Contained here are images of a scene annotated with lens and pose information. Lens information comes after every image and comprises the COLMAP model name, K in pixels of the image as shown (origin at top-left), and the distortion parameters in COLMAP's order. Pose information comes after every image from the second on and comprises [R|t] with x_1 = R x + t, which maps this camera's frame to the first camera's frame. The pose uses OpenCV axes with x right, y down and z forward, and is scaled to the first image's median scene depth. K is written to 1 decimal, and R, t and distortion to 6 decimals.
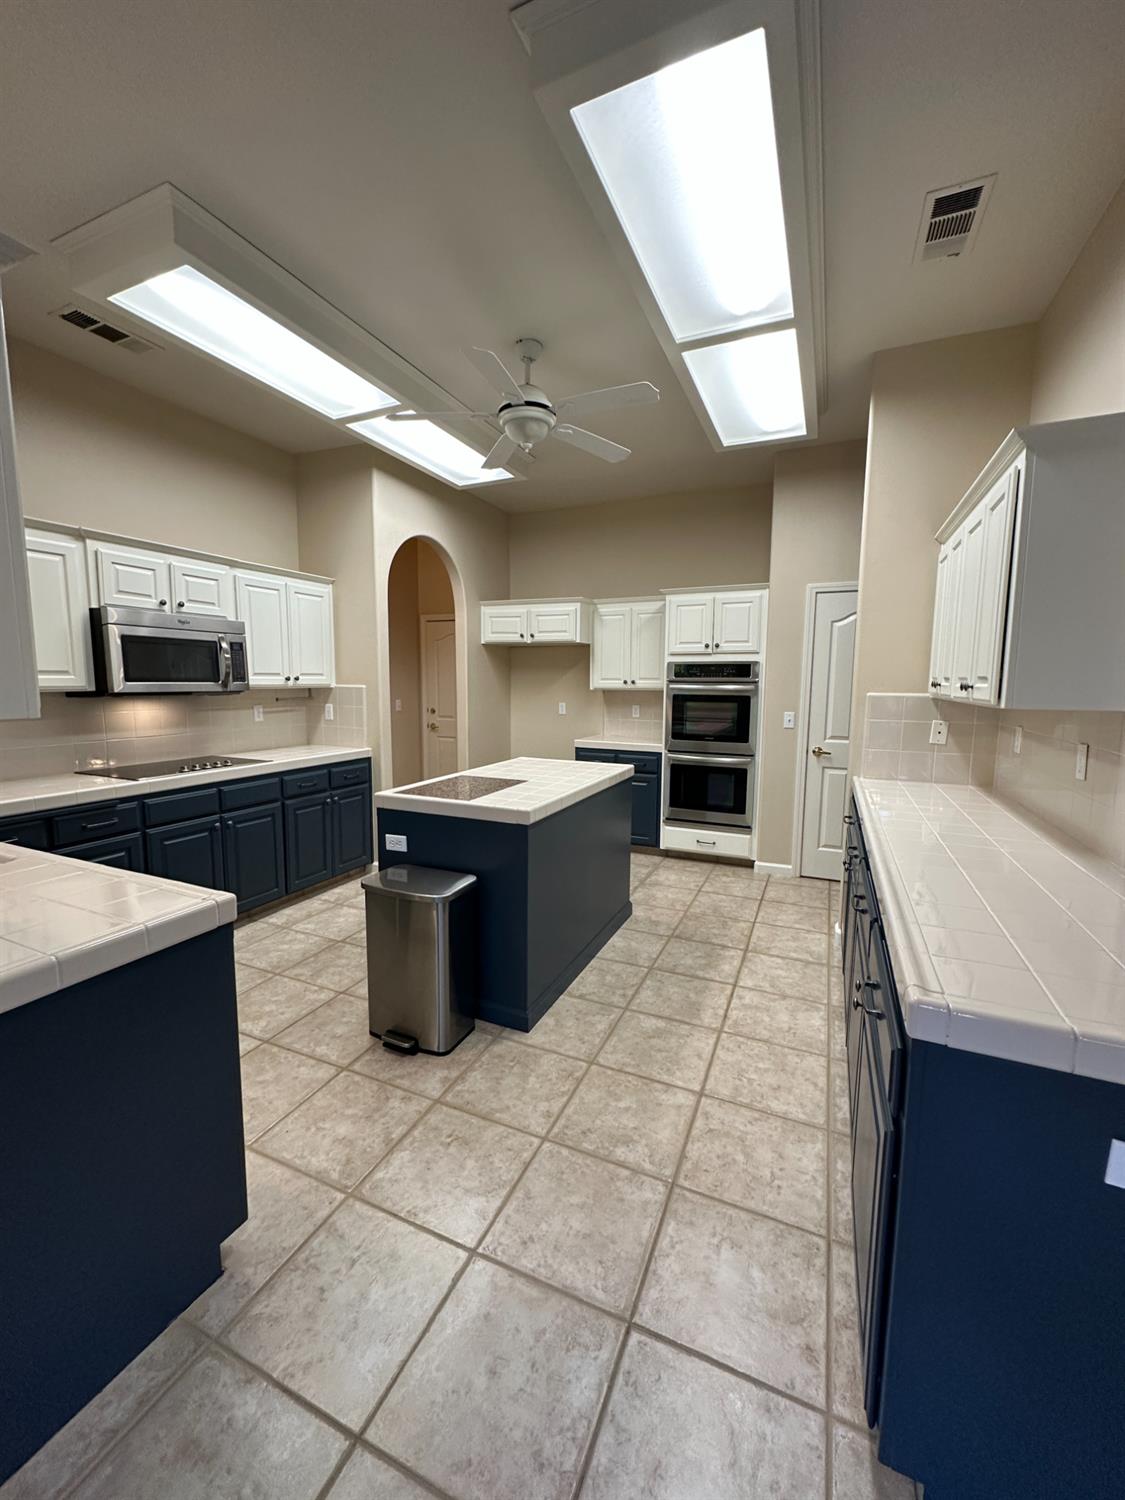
lens RADIAL K [[598.0, 0, 562.5], [0, 598.0, 750.0], [0, 0, 1]] dist [-0.002374, 0.000212]
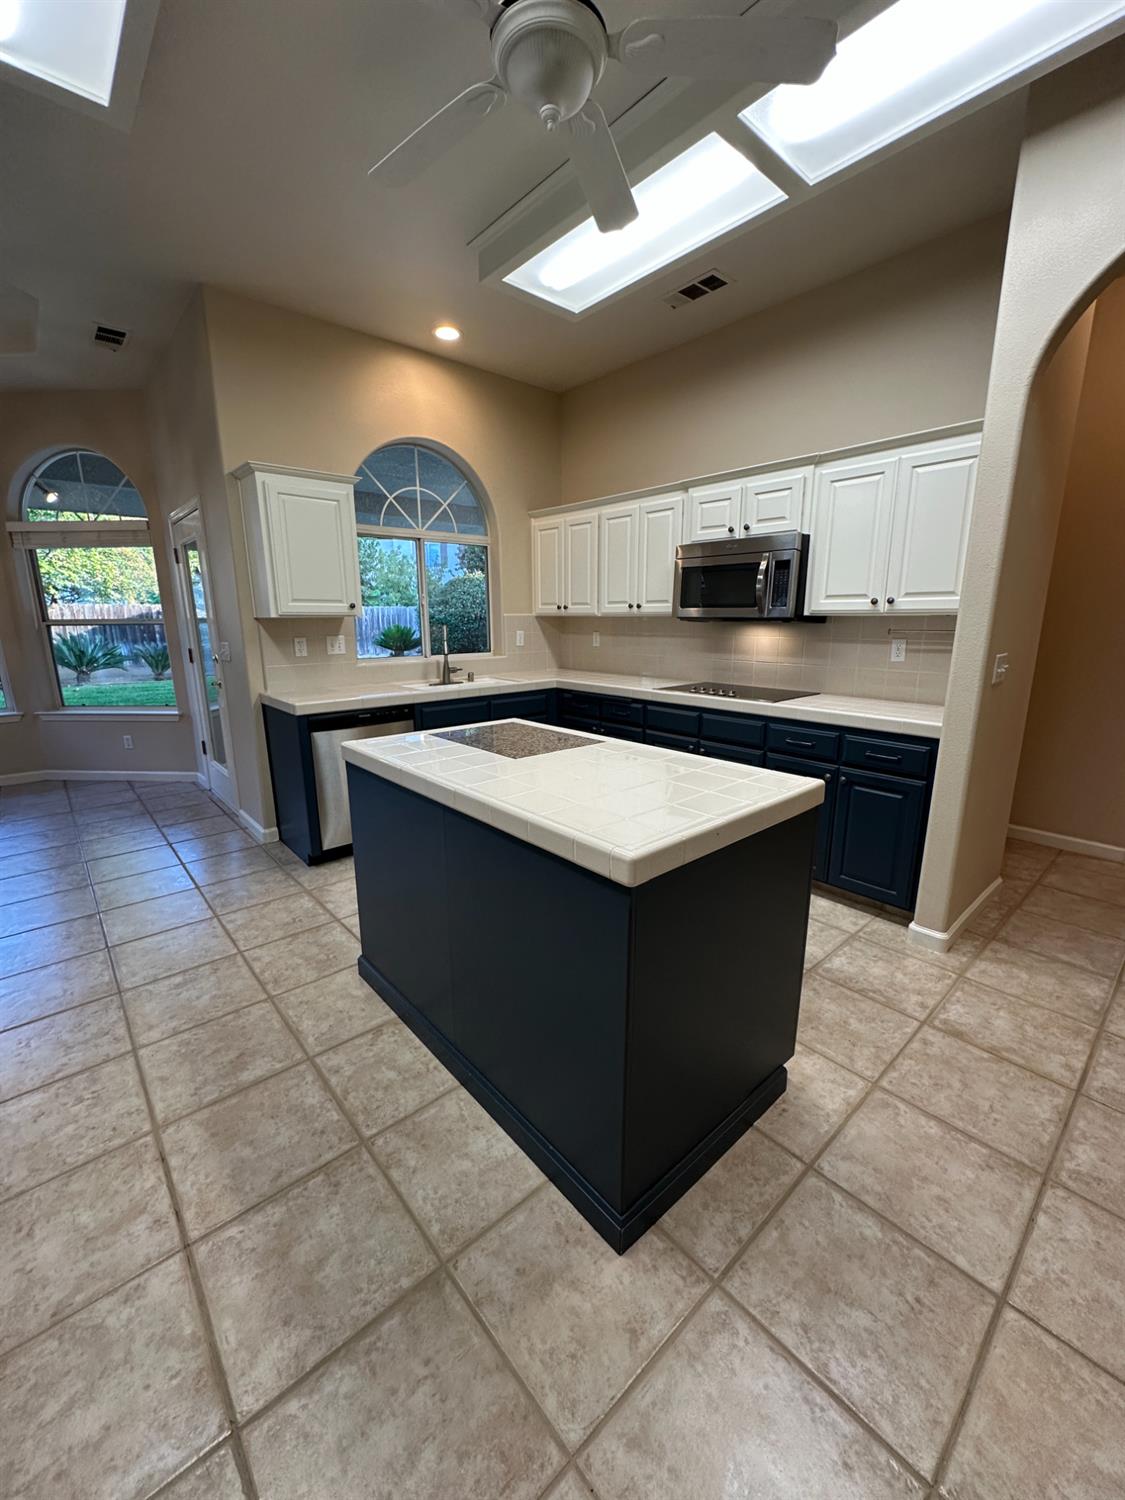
lens RADIAL K [[598.0, 0, 562.5], [0, 598.0, 750.0], [0, 0, 1]] dist [-0.002374, 0.000212]
pose [[-0.415786, 0.192199, -0.888922, 0.492191], [-0.109177, 0.959798, 0.258590, -0.127688], [0.902886, 0.204568, -0.378086, 1.324820]]
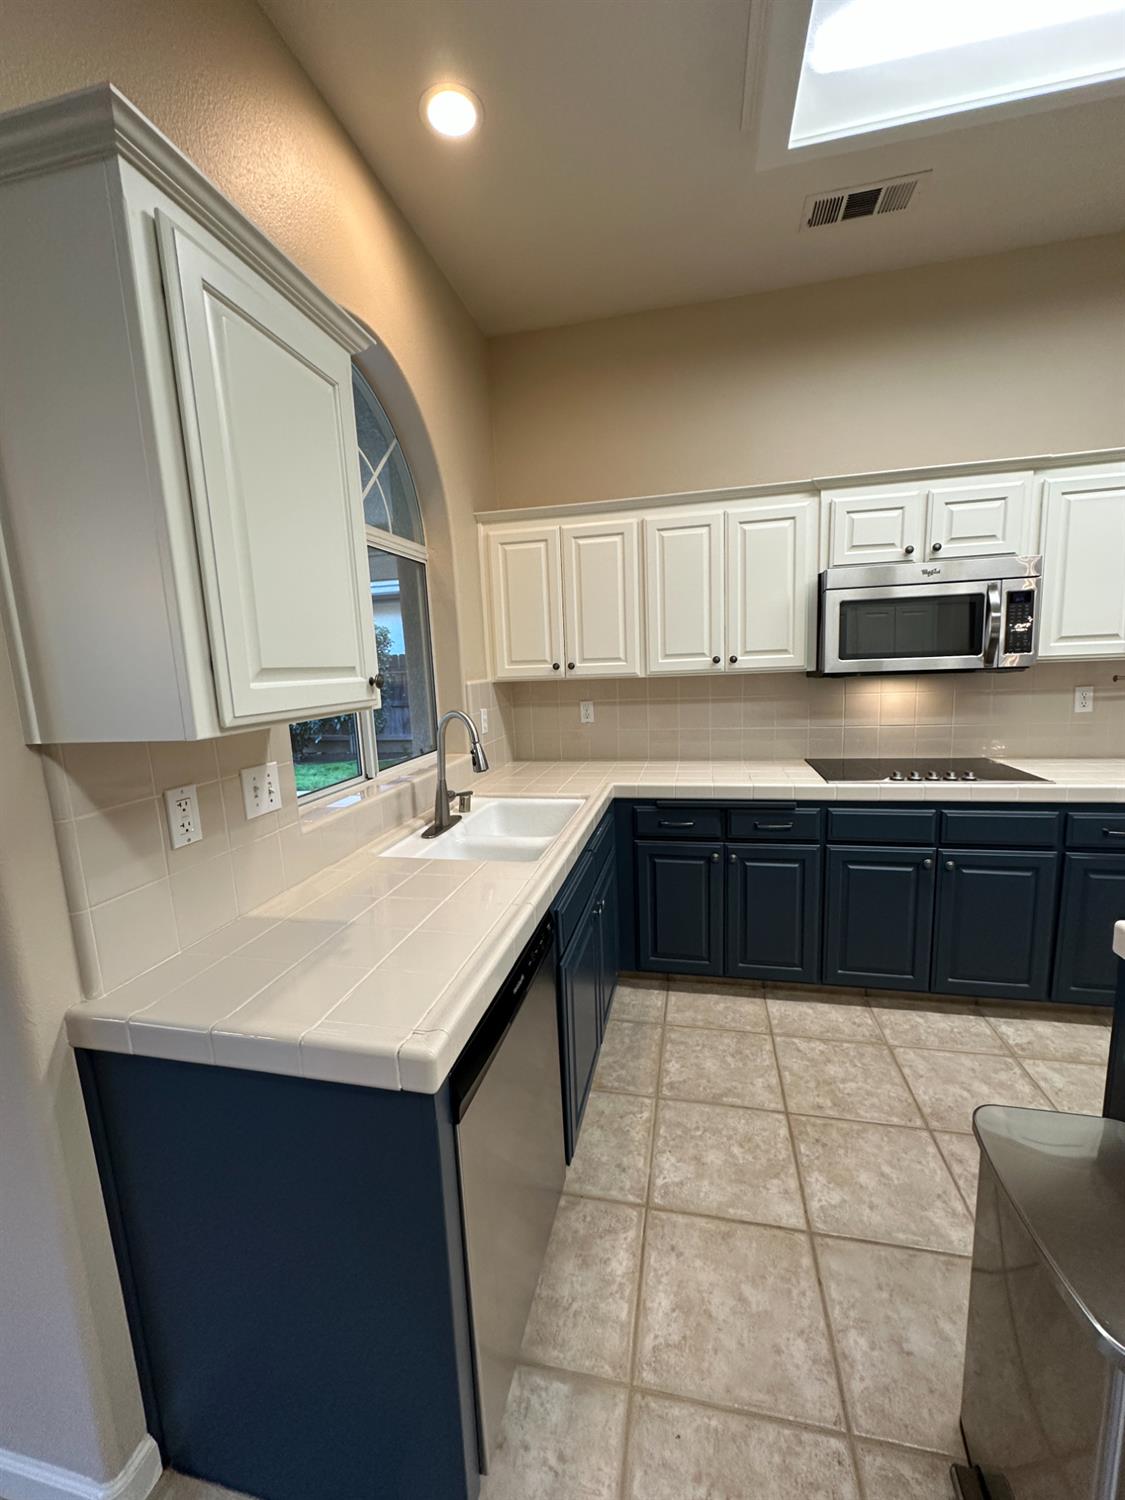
lens RADIAL K [[593.4, 0, 564.4], [0, 593.4, 751.0], [0, 0, 1]] dist [-0.006952, 0.000319]
pose [[0.193881, 0.127667, -0.972683, -0.003865], [-0.072327, 0.990658, 0.115609, -0.058060], [0.978355, 0.047937, 0.201303, 0.486847]]
